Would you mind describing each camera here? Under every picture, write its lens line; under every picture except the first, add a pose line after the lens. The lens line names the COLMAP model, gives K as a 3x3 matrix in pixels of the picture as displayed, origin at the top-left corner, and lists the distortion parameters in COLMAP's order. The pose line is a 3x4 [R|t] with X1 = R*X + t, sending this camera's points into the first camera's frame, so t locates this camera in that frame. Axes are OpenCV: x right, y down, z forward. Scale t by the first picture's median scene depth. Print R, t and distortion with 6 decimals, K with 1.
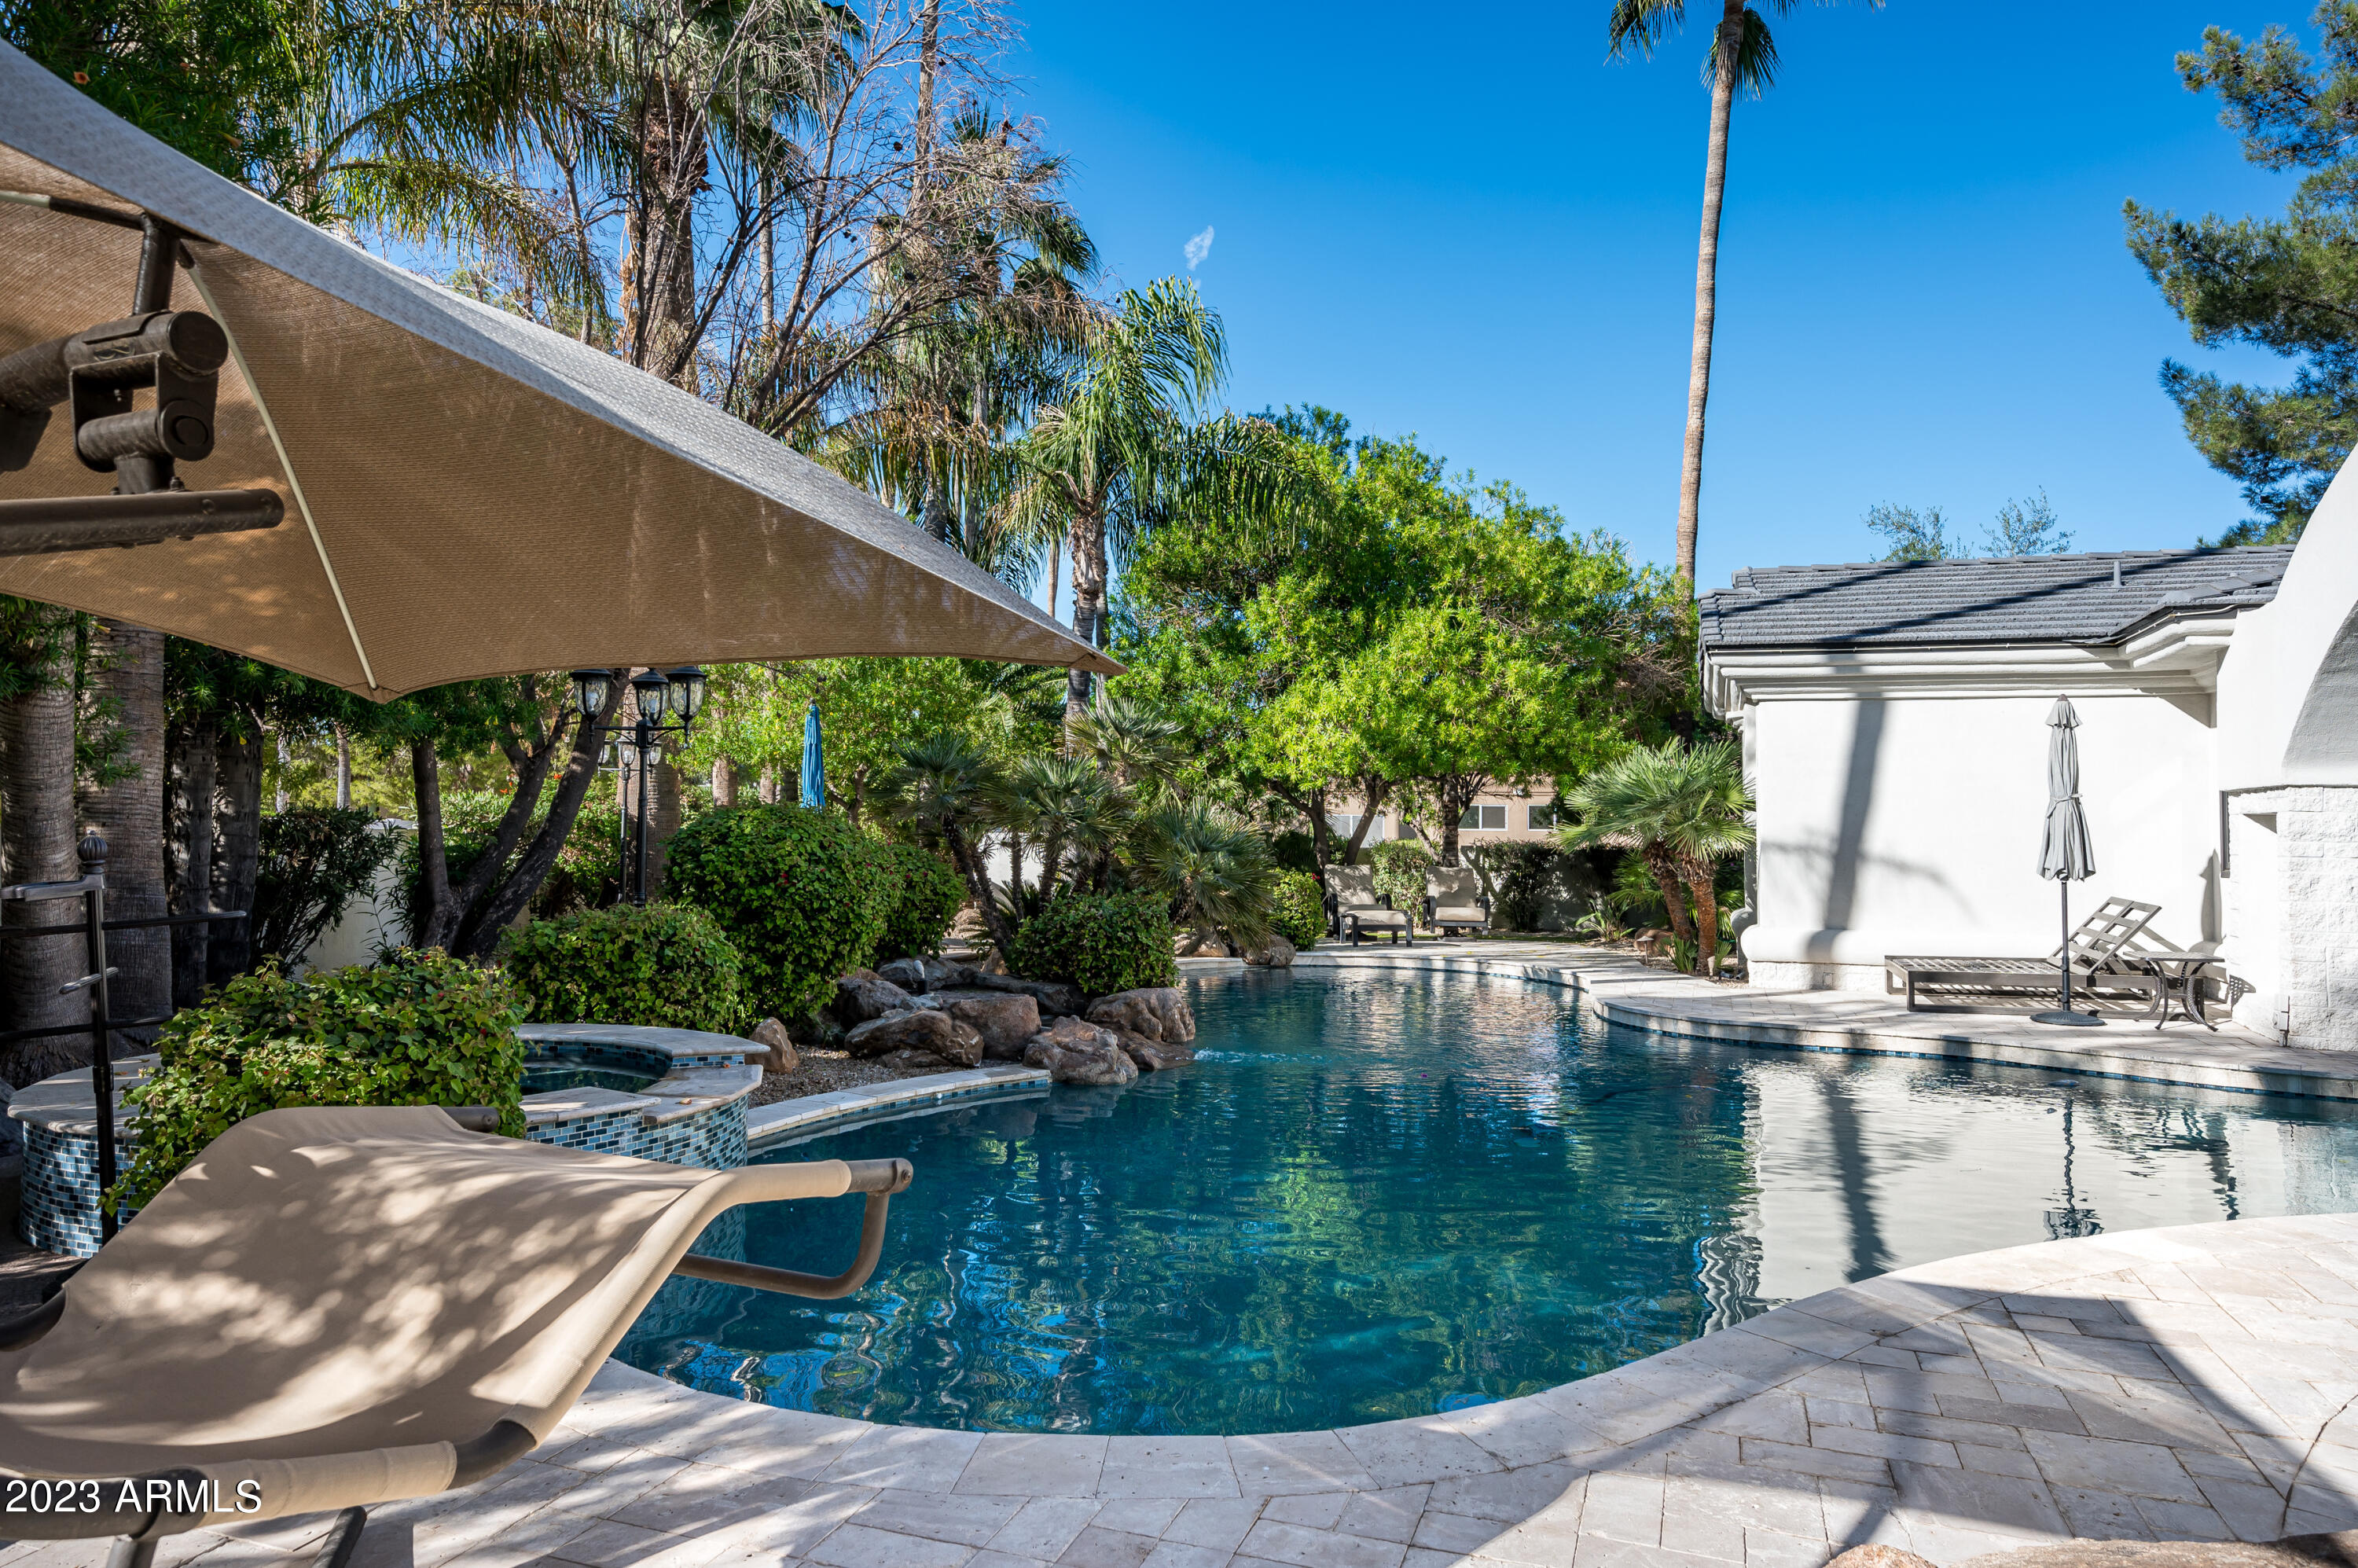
lens RADIAL K [[1415.9, 0, 1179.0], [0, 1415.9, 784.0], [0, 0, 1]] dist [-0.023438, 0.000199]
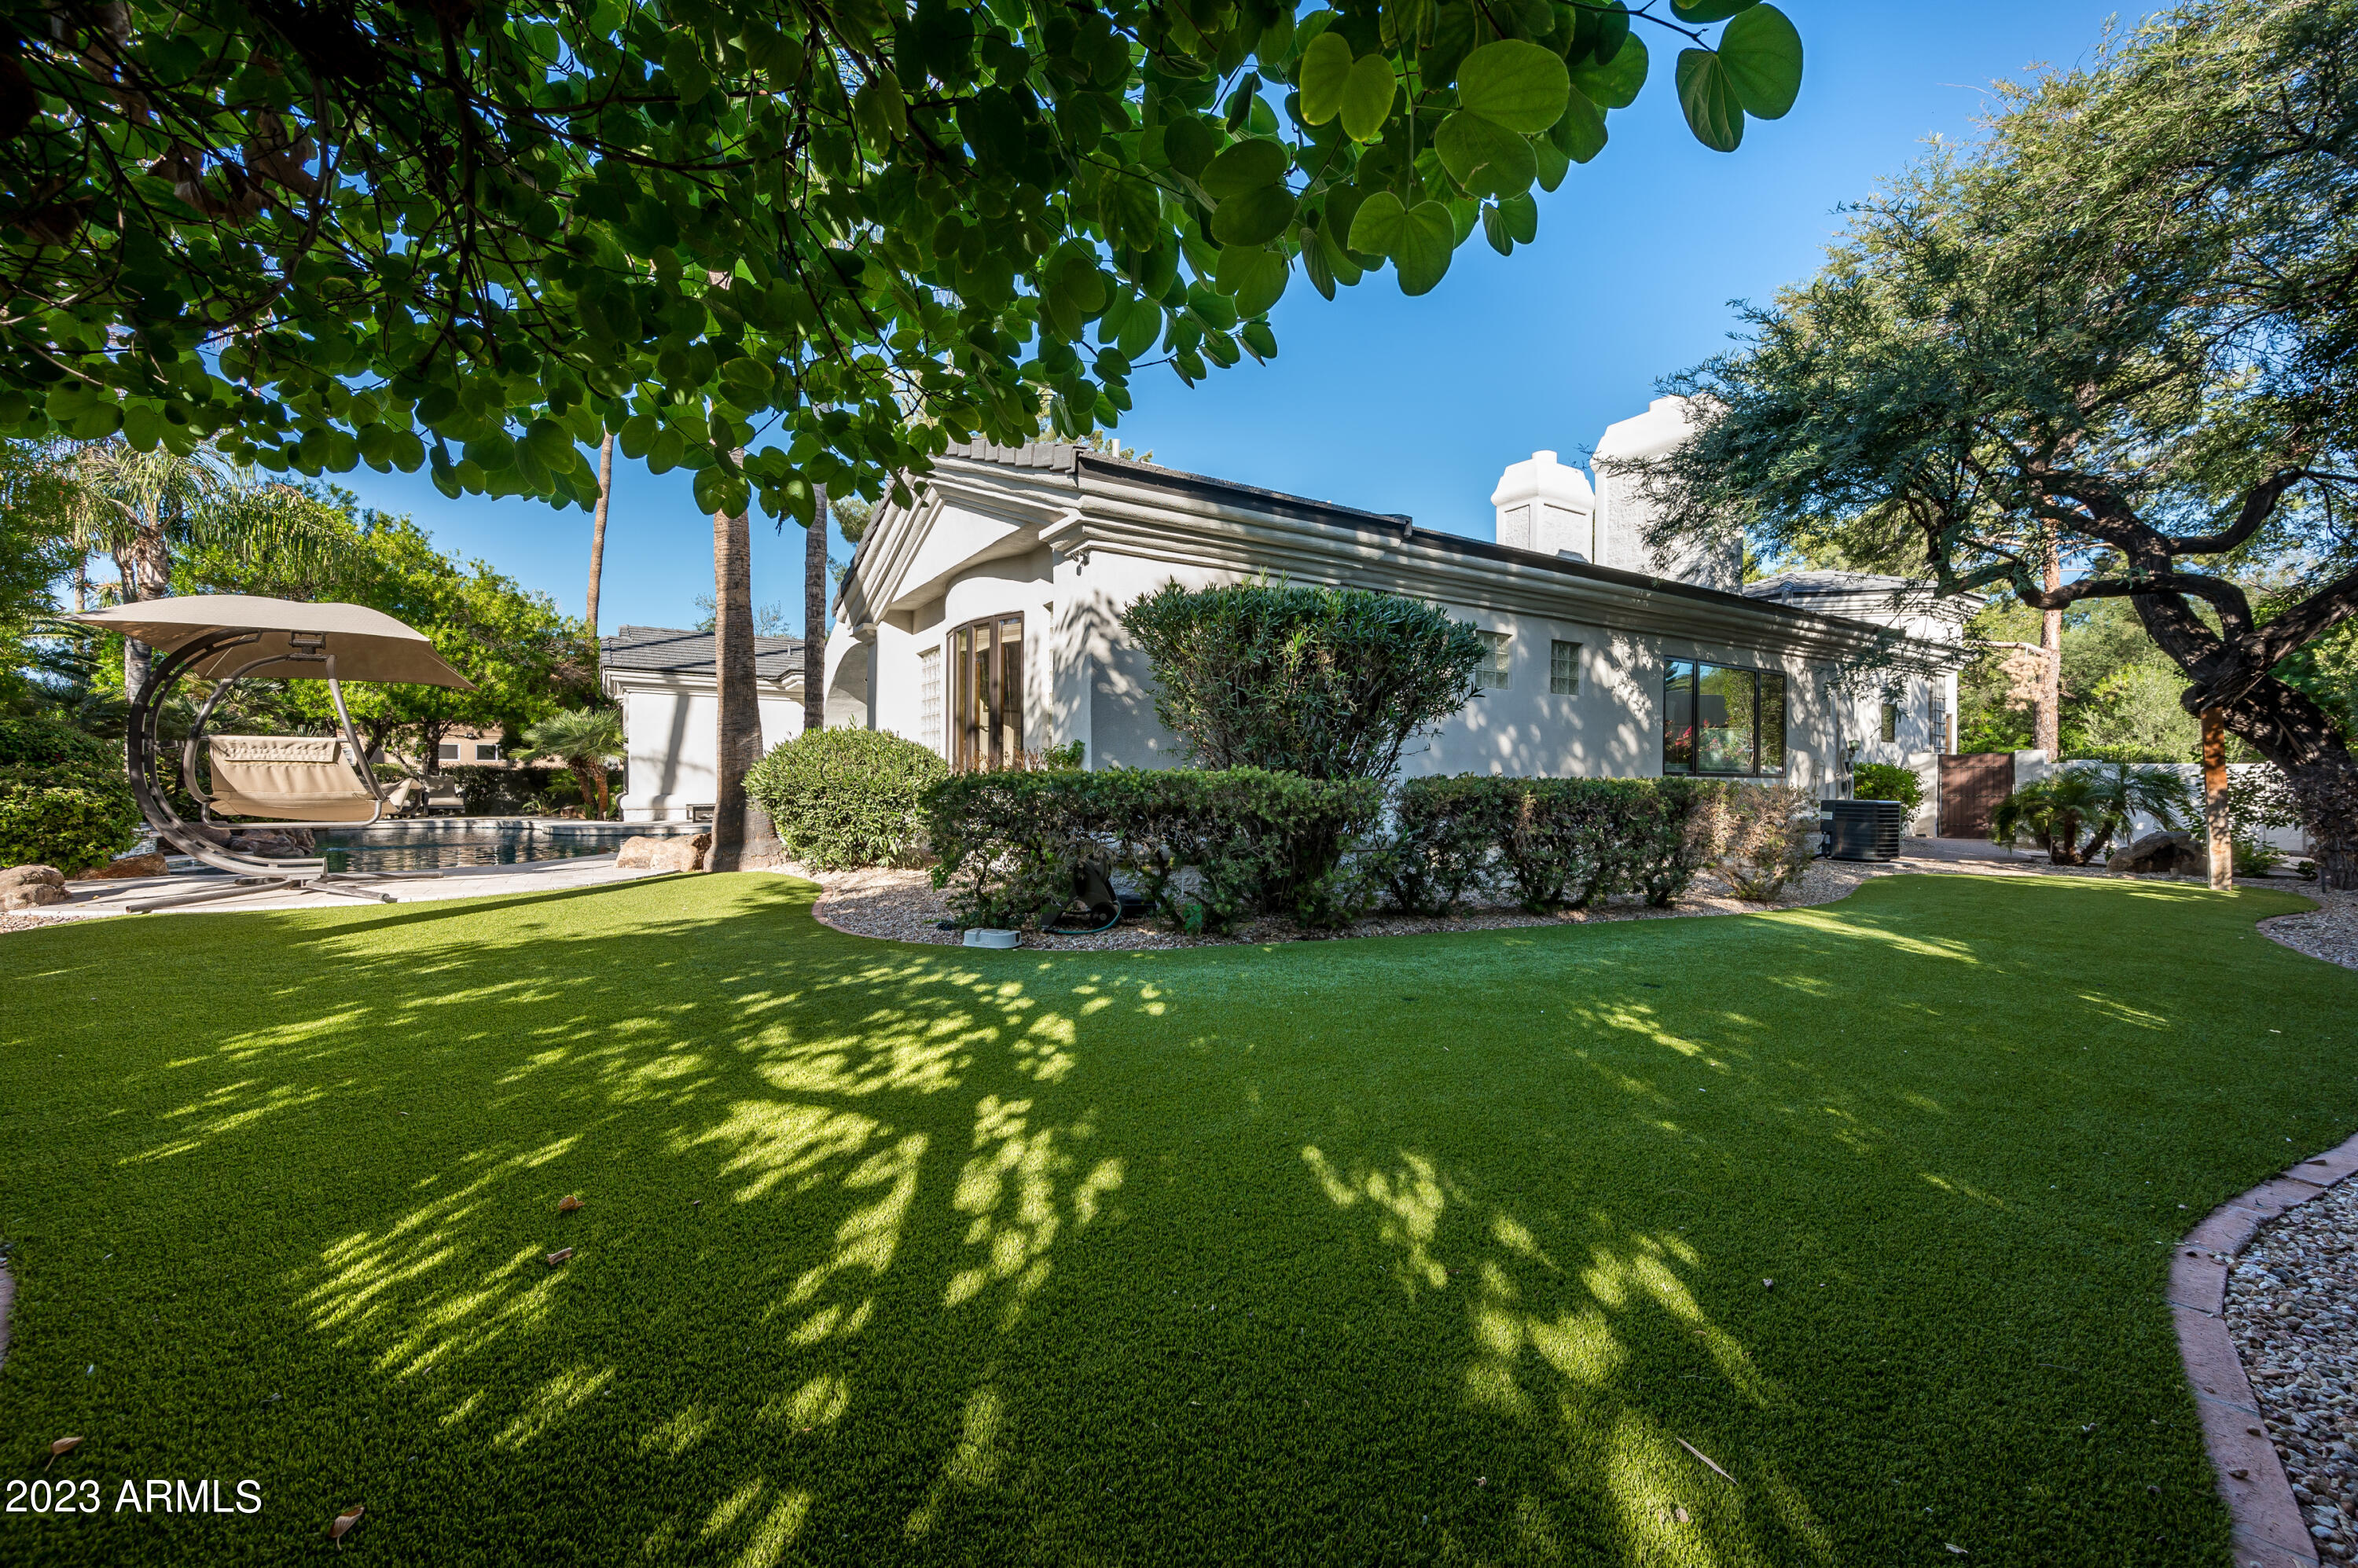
lens RADIAL K [[993.7, 0, 1220.0], [0, 993.7, 780.6], [0, 0, 1]] dist [0.000061, -0.000190]
pose [[0.609813, -0.004159, 0.792534, -0.213526], [-0.023546, 0.999450, 0.023362, 0.017376], [-0.792195, -0.032908, 0.609380, -0.563107]]
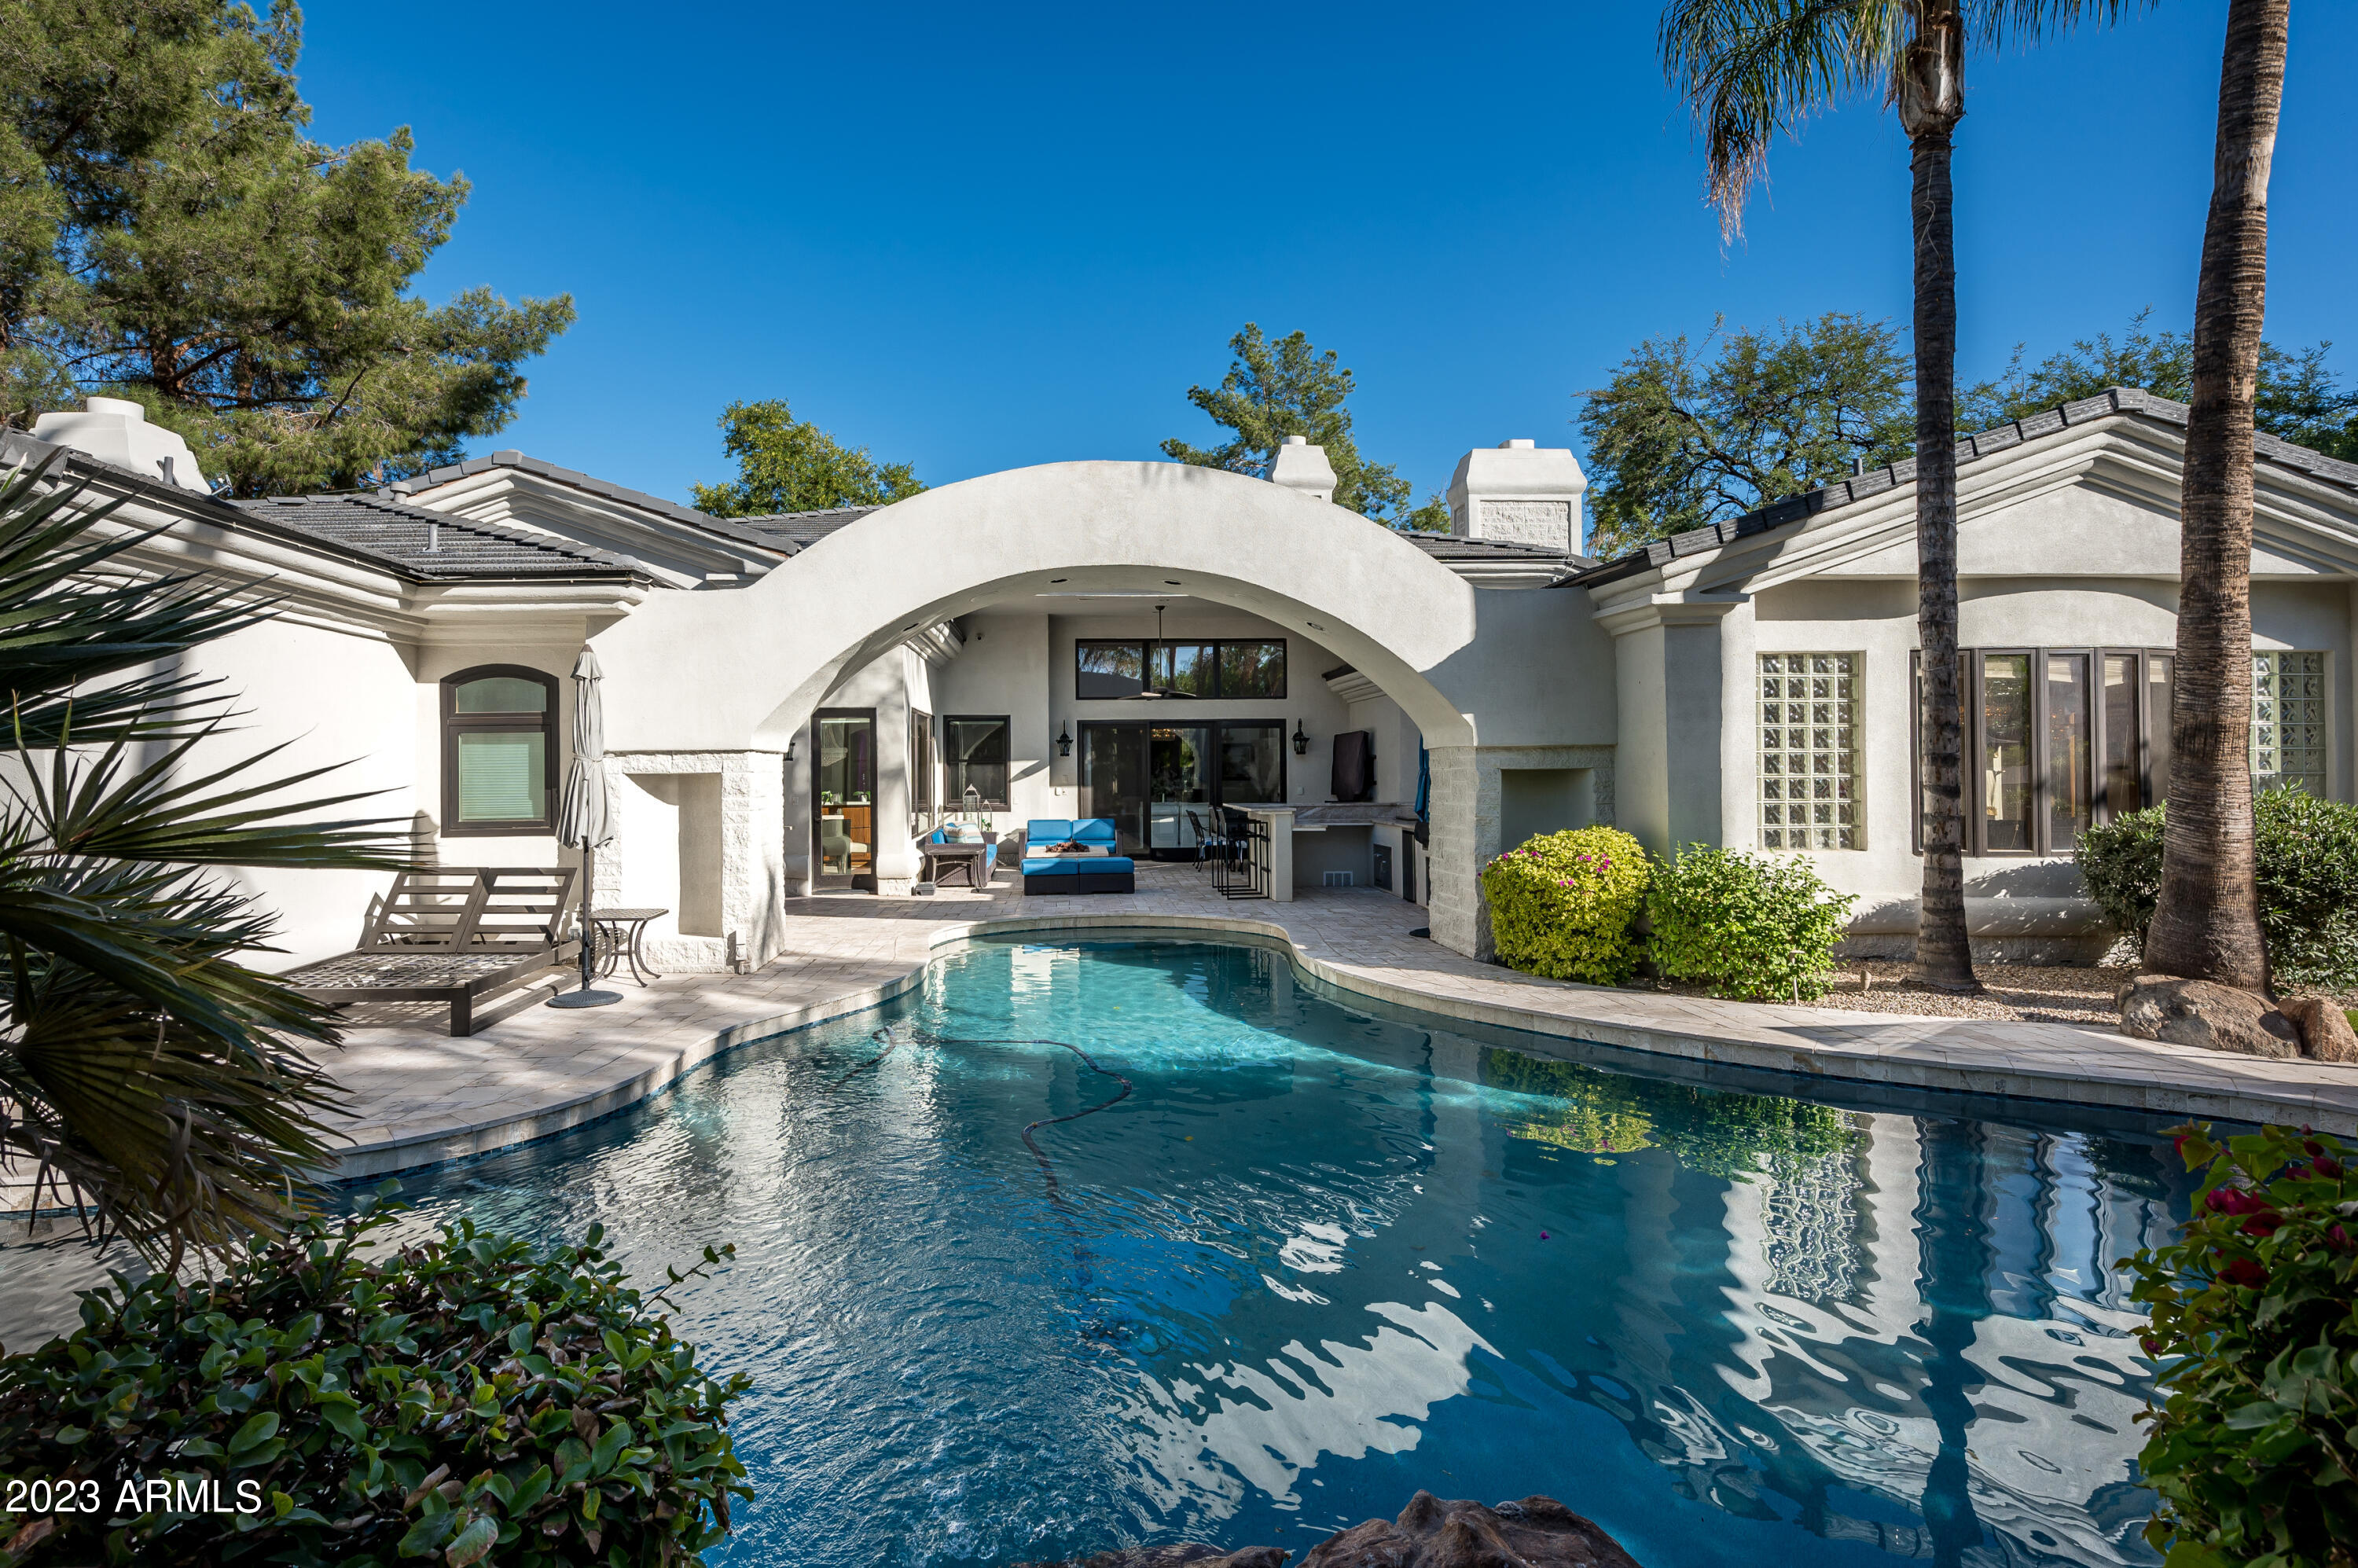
lens RADIAL K [[1213.6, 0, 1179.5], [0, 1213.6, 766.7], [0, 0, 1]] dist [-0.003223, -0.001425]
pose [[-0.366180, -0.004136, 0.930535, -0.193141], [-0.025787, 0.999651, -0.005704, 0.007930], [-0.930187, -0.026085, -0.366159, 0.719841]]
